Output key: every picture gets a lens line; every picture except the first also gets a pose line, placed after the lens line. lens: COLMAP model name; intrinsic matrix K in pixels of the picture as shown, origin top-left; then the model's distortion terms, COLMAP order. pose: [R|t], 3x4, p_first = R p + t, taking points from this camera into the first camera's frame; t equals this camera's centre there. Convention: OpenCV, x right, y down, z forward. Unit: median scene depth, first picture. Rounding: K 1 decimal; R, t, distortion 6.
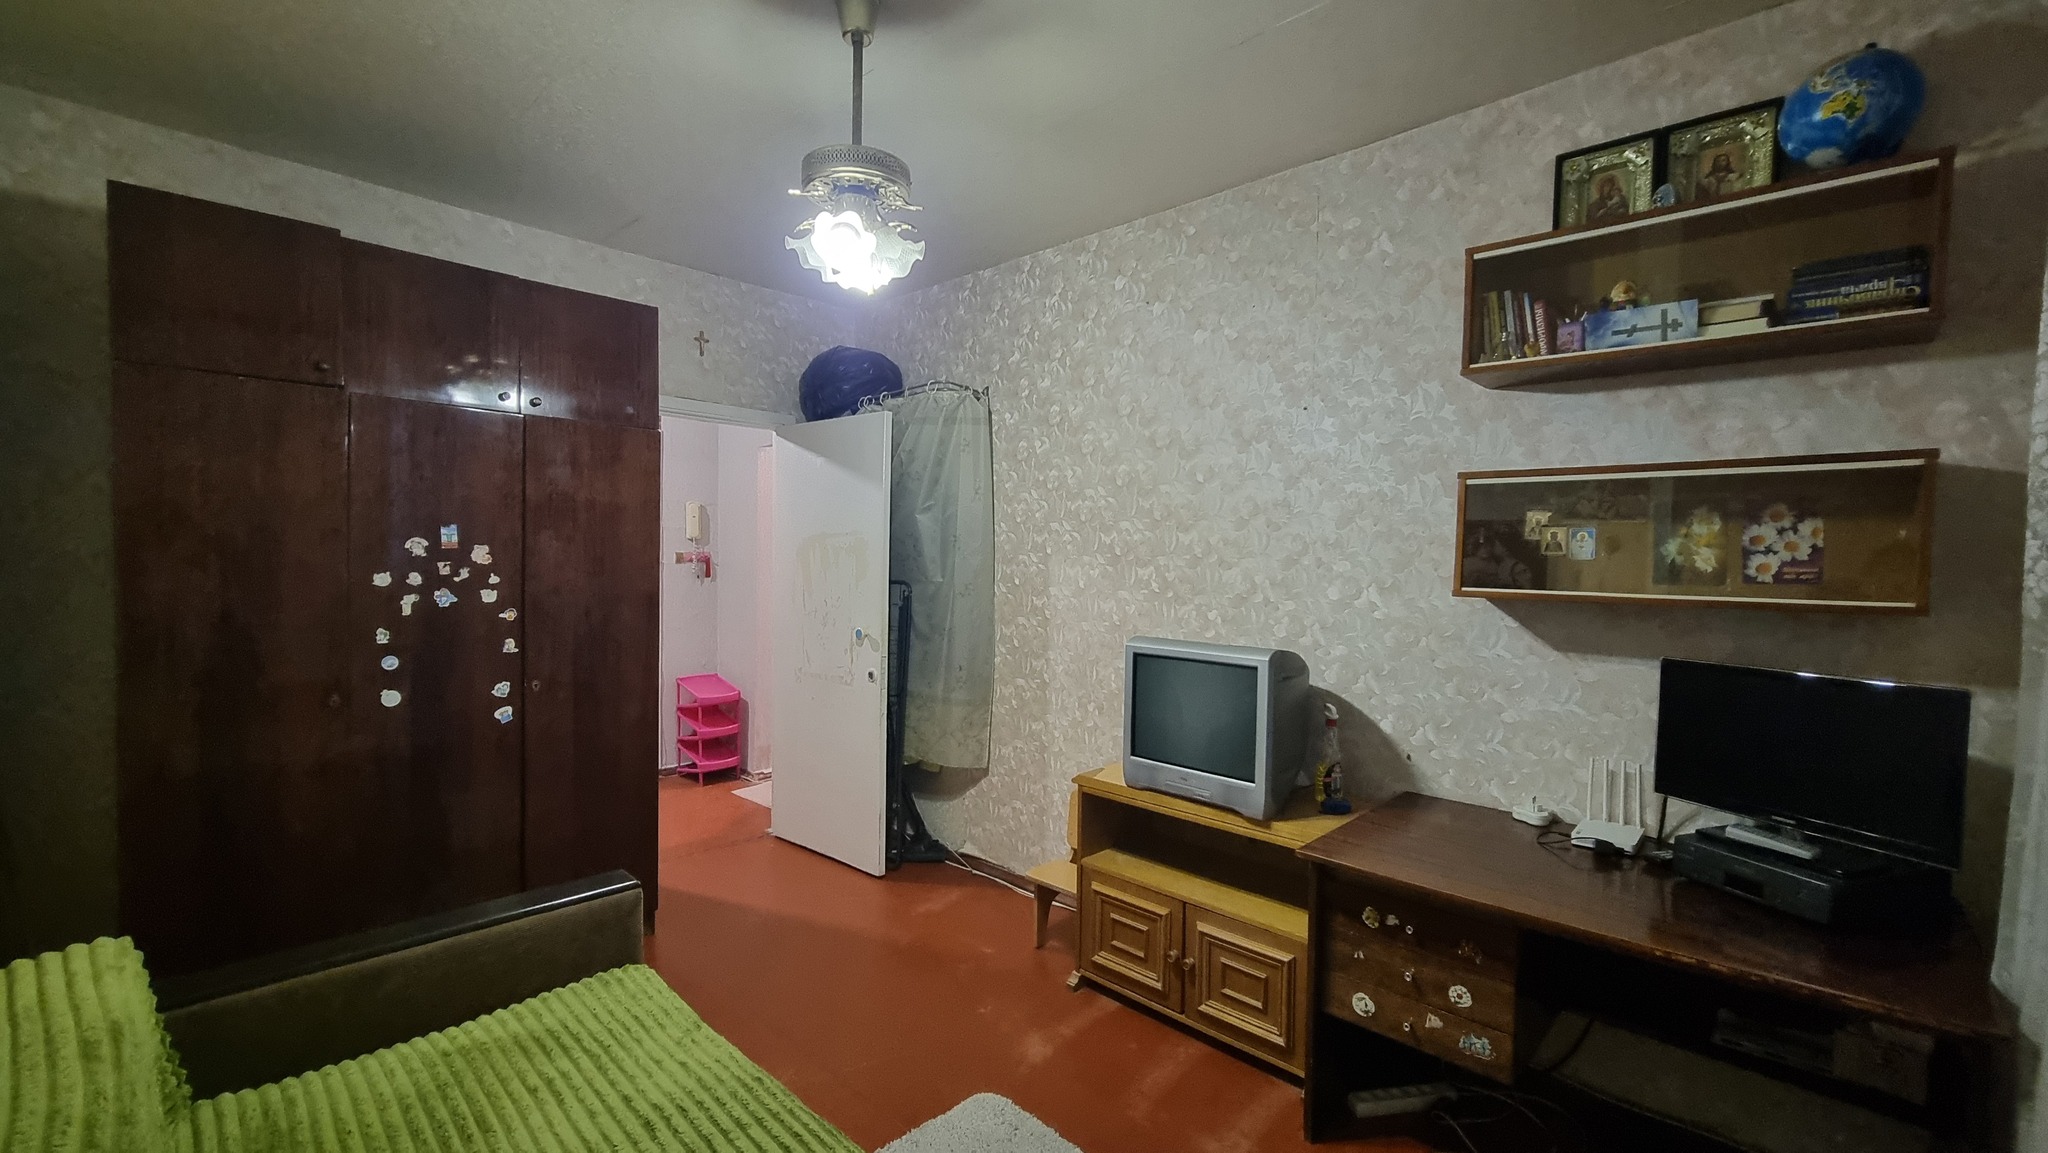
lens RADIAL K [[839.2, 0, 1028.7], [0, 839.2, 584.2], [0, 0, 1]] dist [-0.006021, 0.000685]
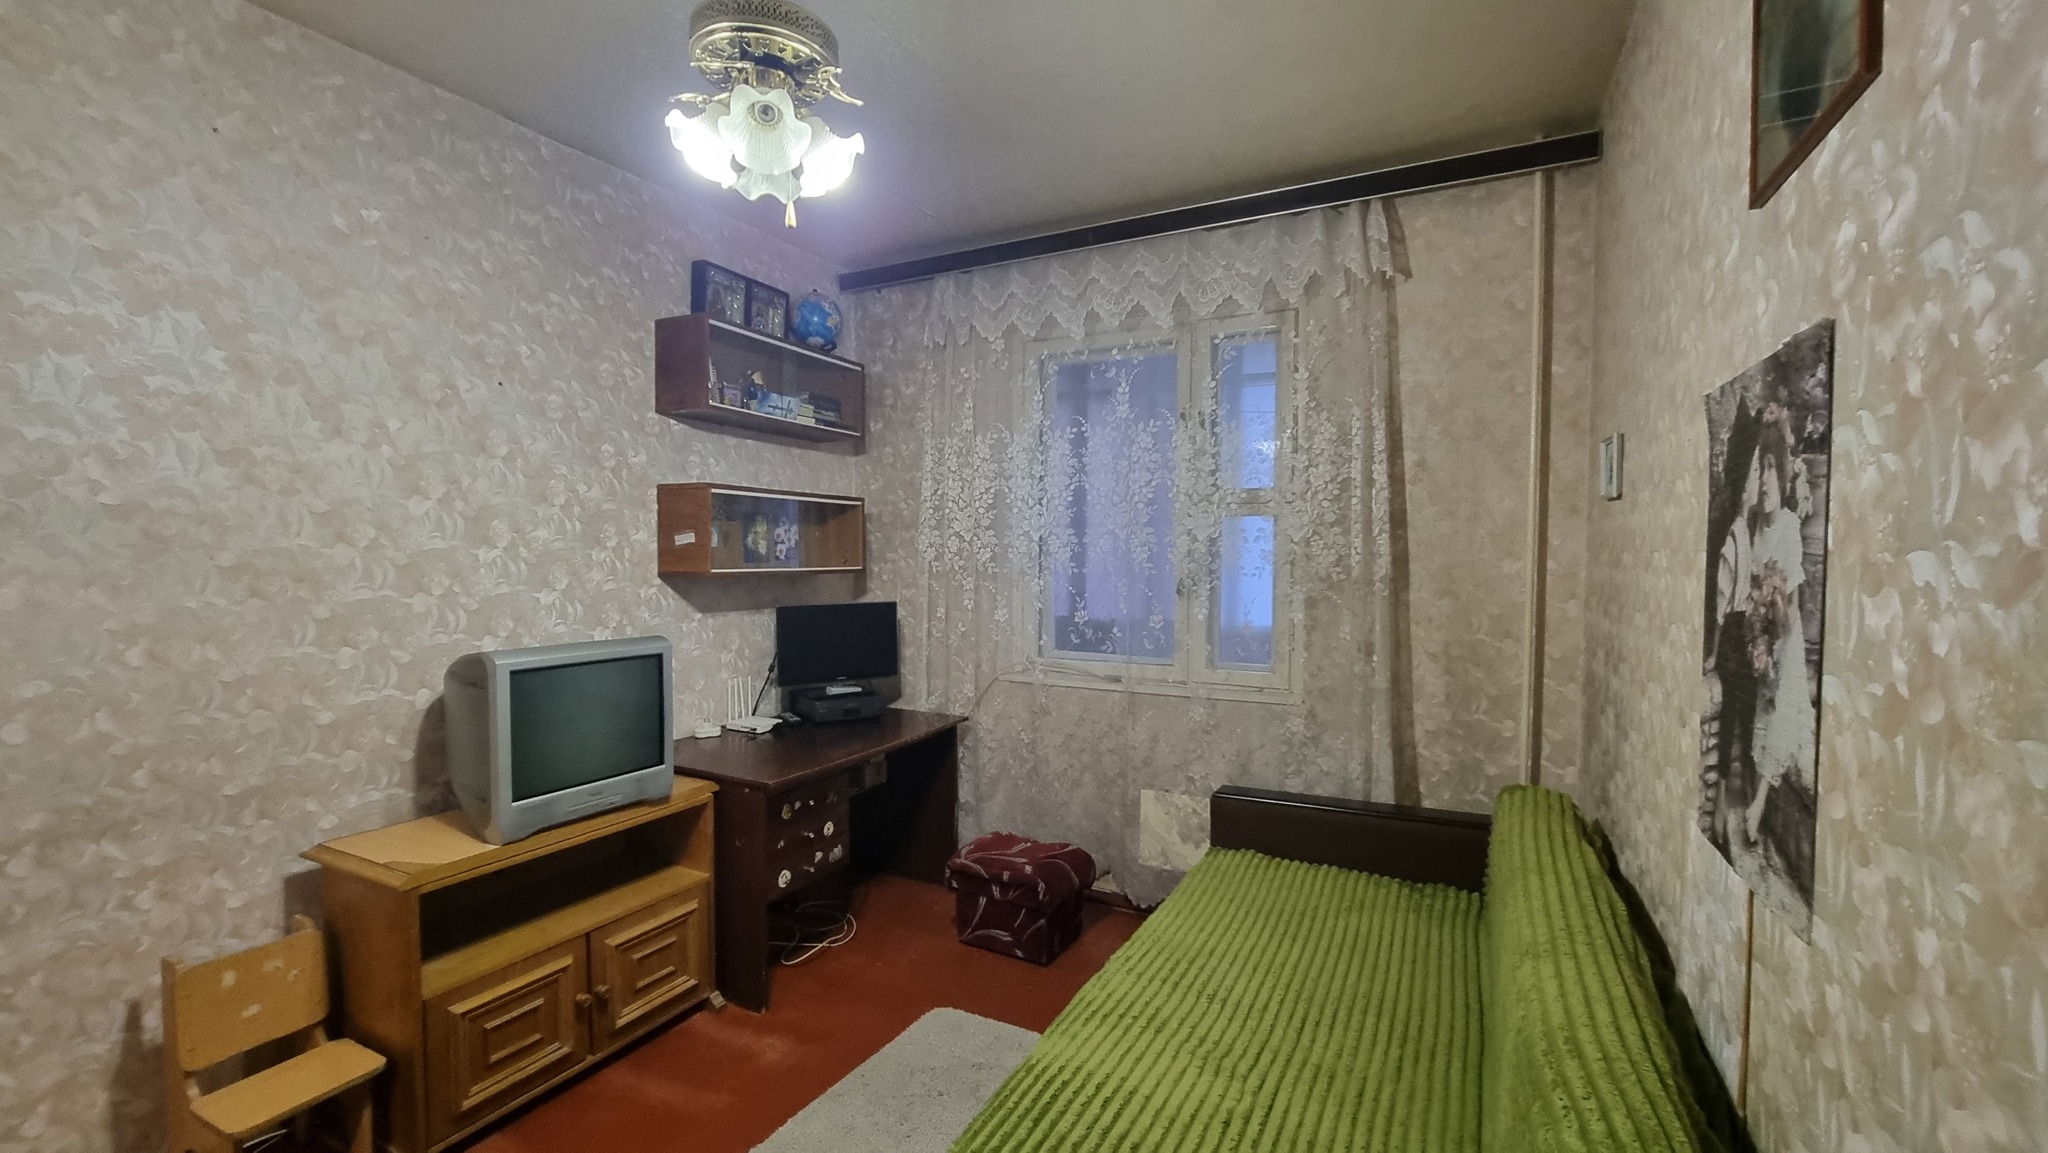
lens RADIAL K [[839.2, 0, 1028.7], [0, 839.2, 584.2], [0, 0, 1]] dist [-0.006021, 0.000685]
pose [[-0.281675, -0.052425, 0.958077, -0.860357], [0.020844, 0.997936, 0.060734, -0.041165], [-0.959283, 0.037077, -0.280001, 0.858112]]
